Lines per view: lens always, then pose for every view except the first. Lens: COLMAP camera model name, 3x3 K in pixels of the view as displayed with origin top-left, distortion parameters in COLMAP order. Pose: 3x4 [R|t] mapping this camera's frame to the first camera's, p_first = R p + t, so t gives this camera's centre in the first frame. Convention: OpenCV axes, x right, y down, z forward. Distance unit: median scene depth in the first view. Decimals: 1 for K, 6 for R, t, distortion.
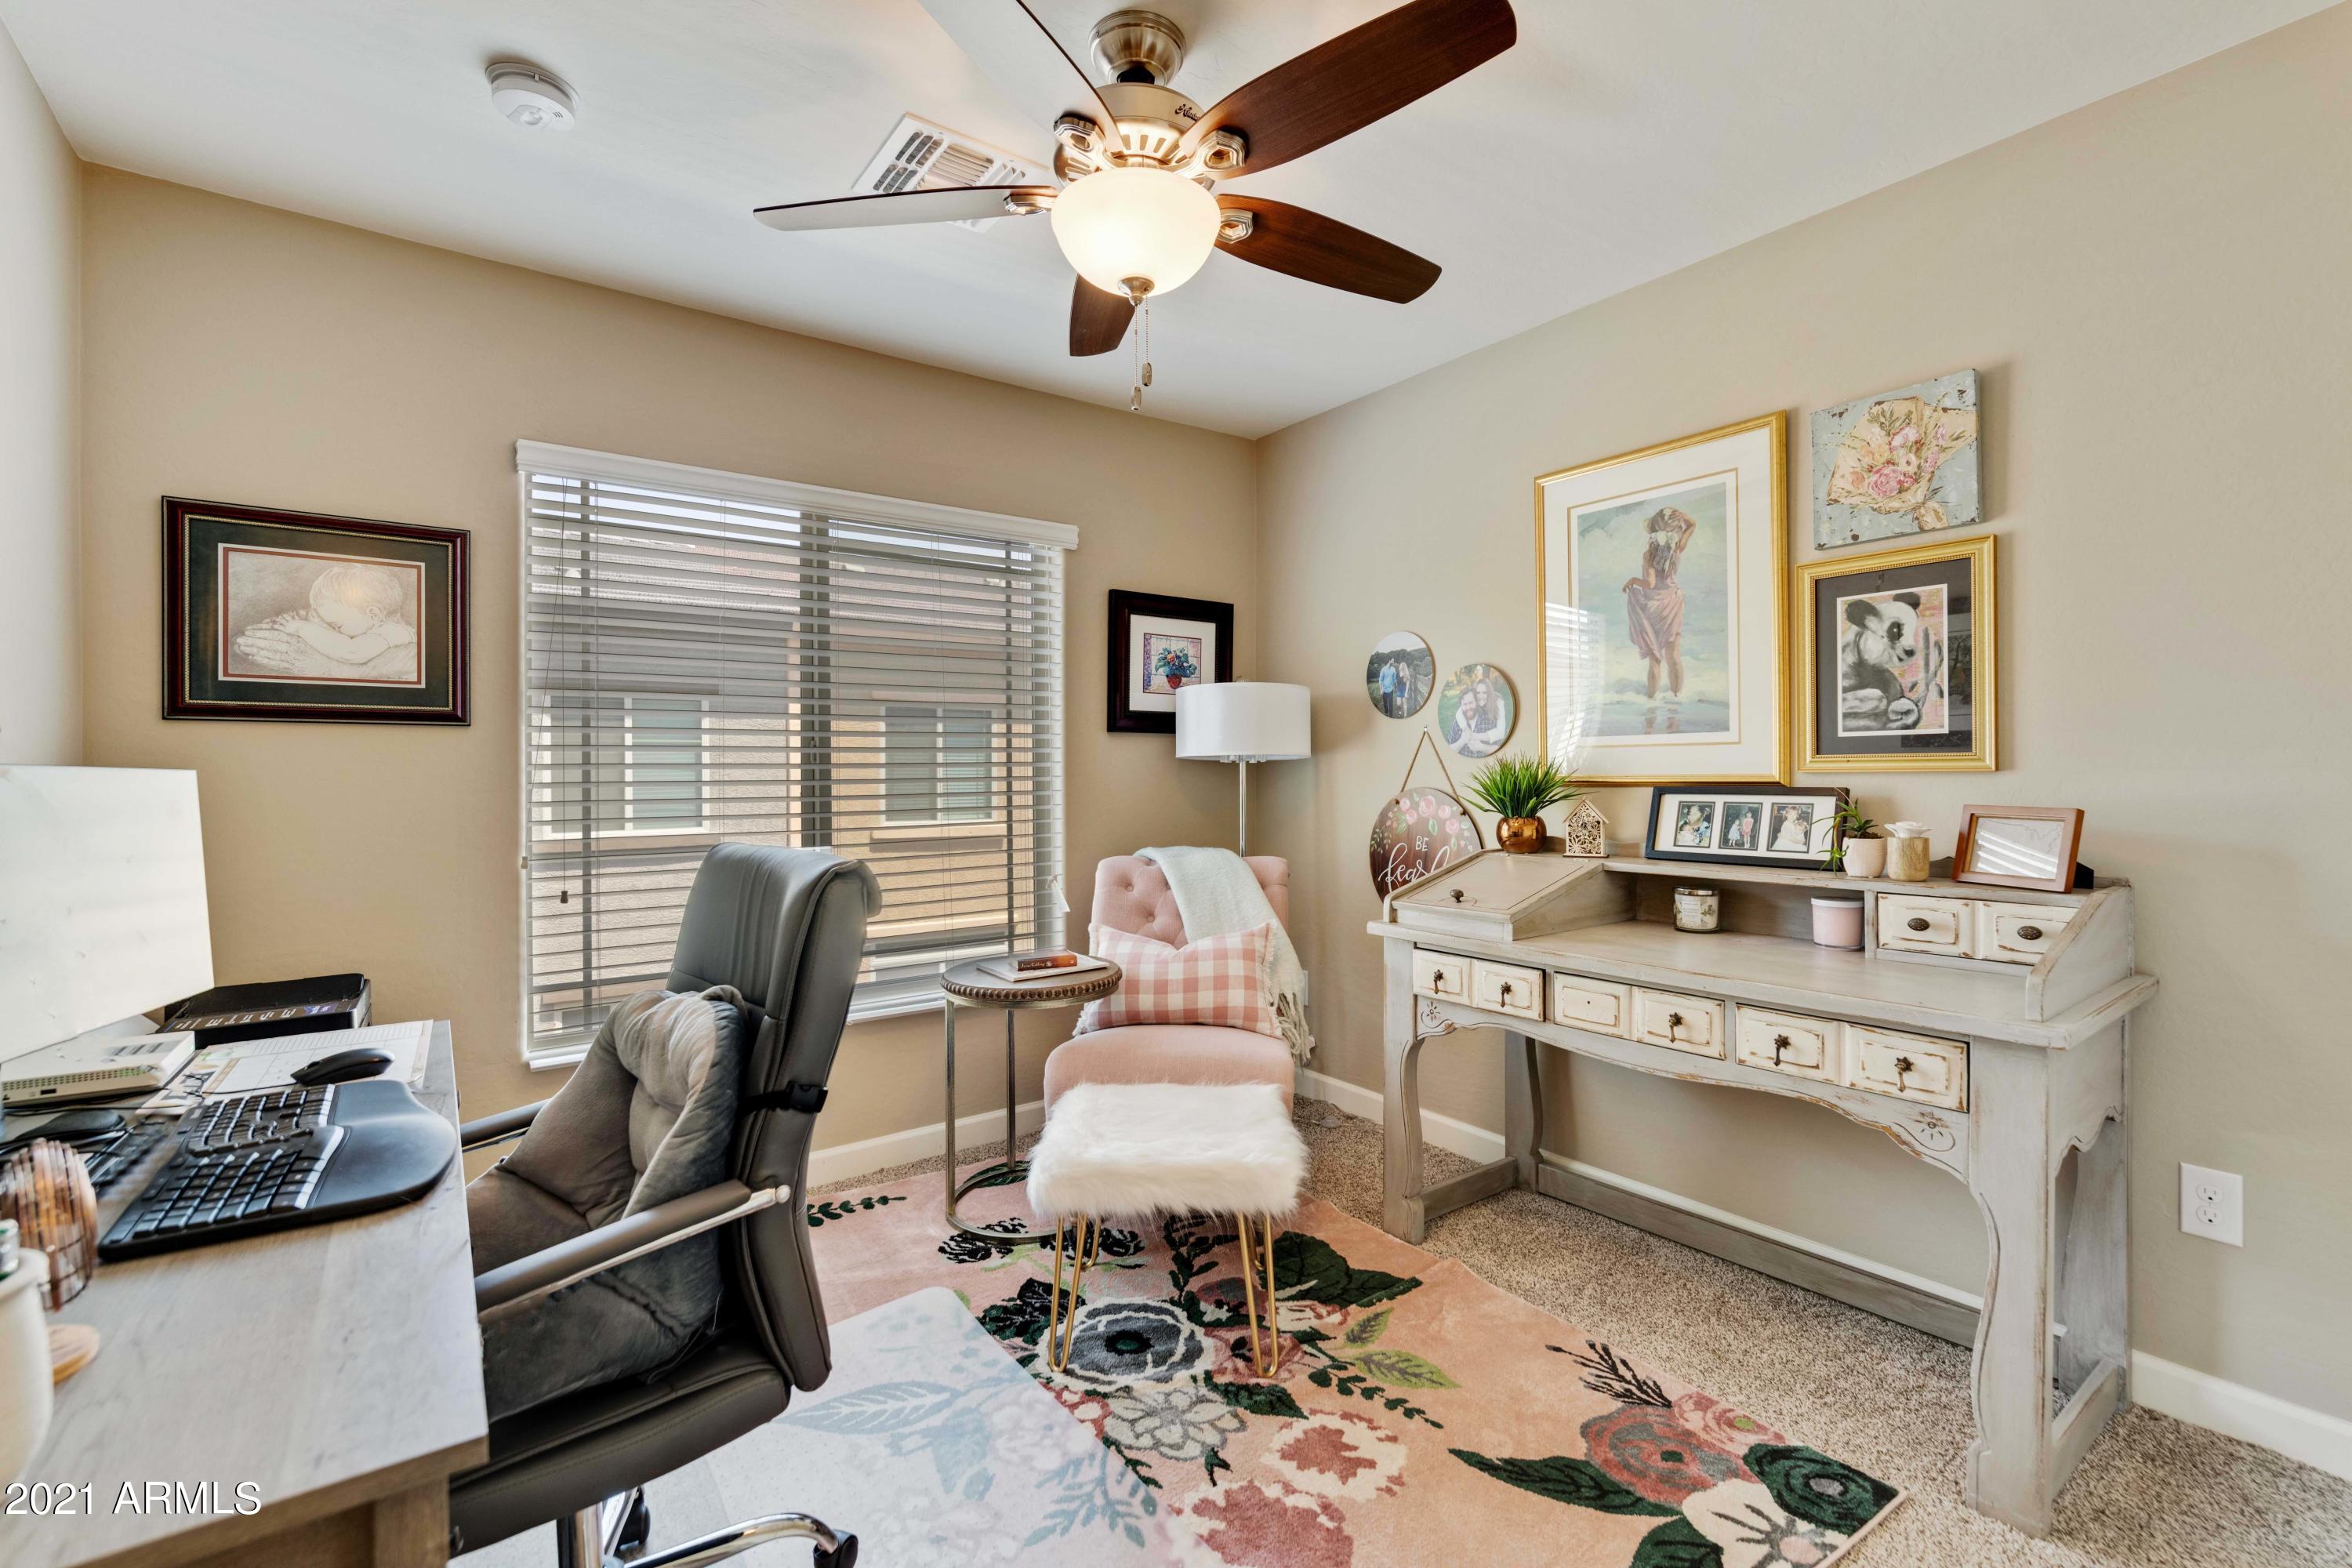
lens RADIAL K [[1031.8, 0, 1183.0], [0, 1031.8, 776.0], [0, 0, 1]] dist [-0.001417, 0.000254]
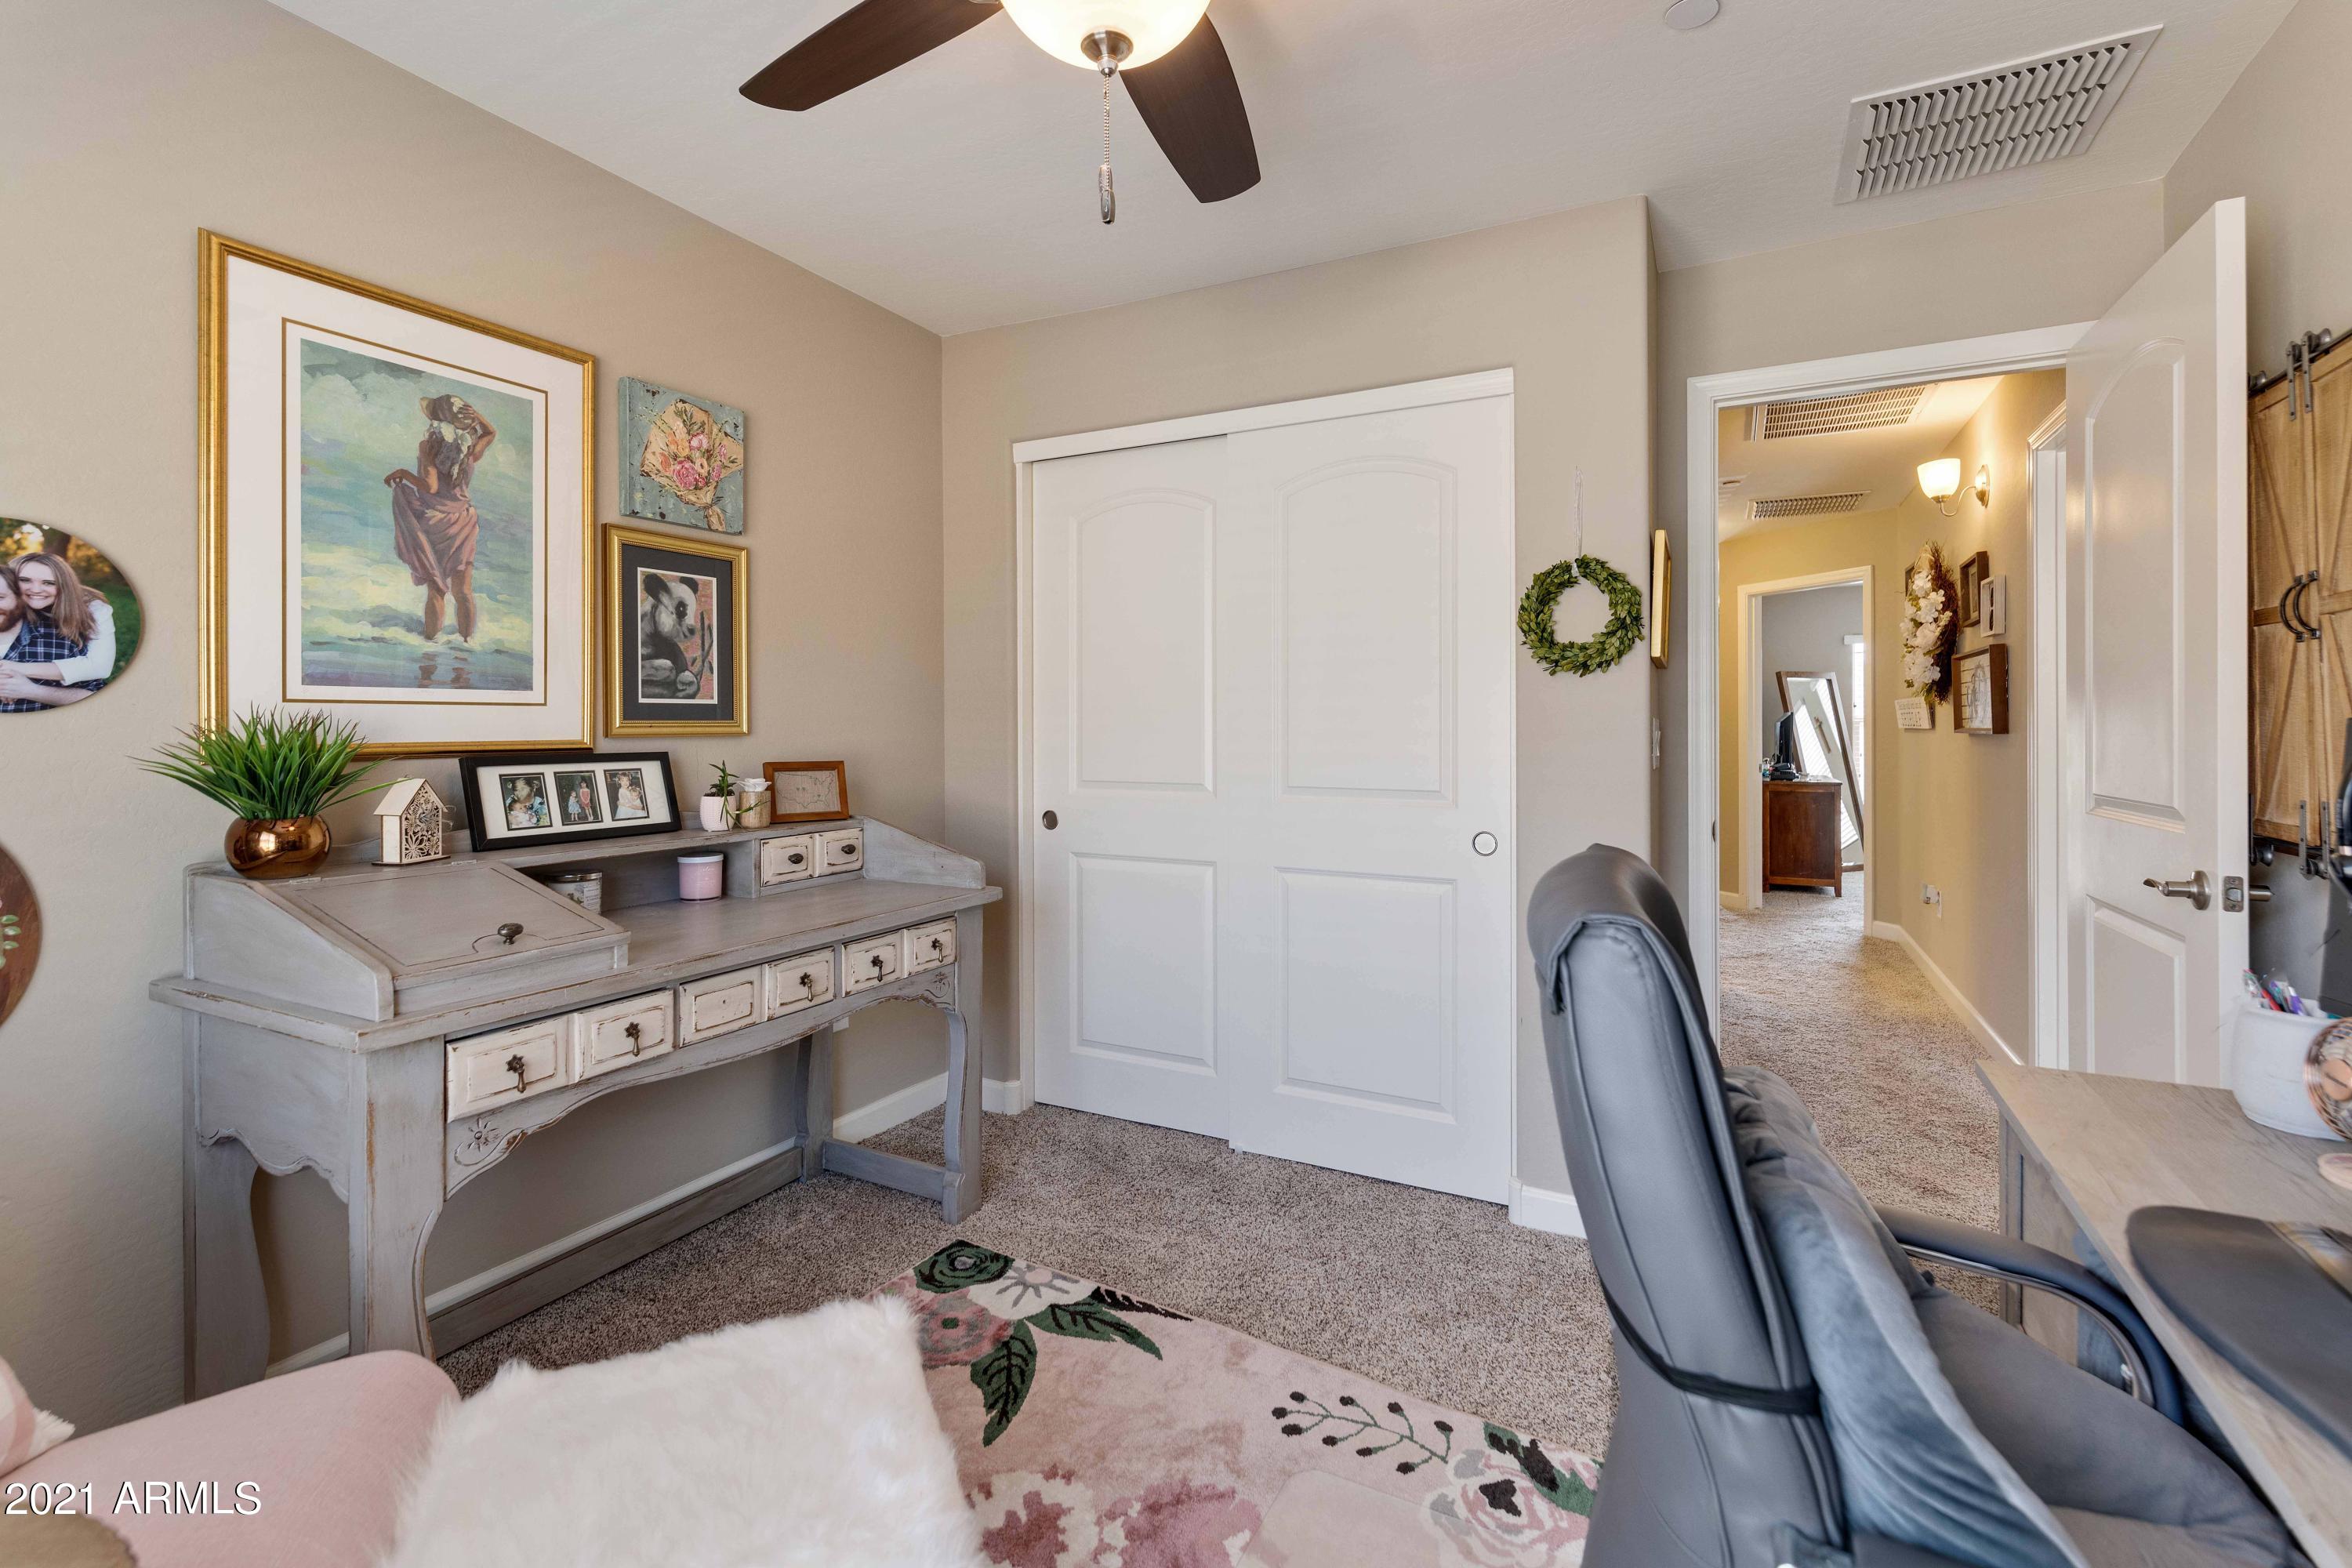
lens RADIAL K [[1031.8, 0, 1201.3], [0, 1031.8, 724.0], [0, 0, 1]] dist [-0.001417, 0.000254]
pose [[-0.446888, 0.006360, 0.894567, -0.532632], [0.006543, 0.999971, -0.003841, -0.009062], [-0.894566, 0.004136, -0.446917, 0.960103]]
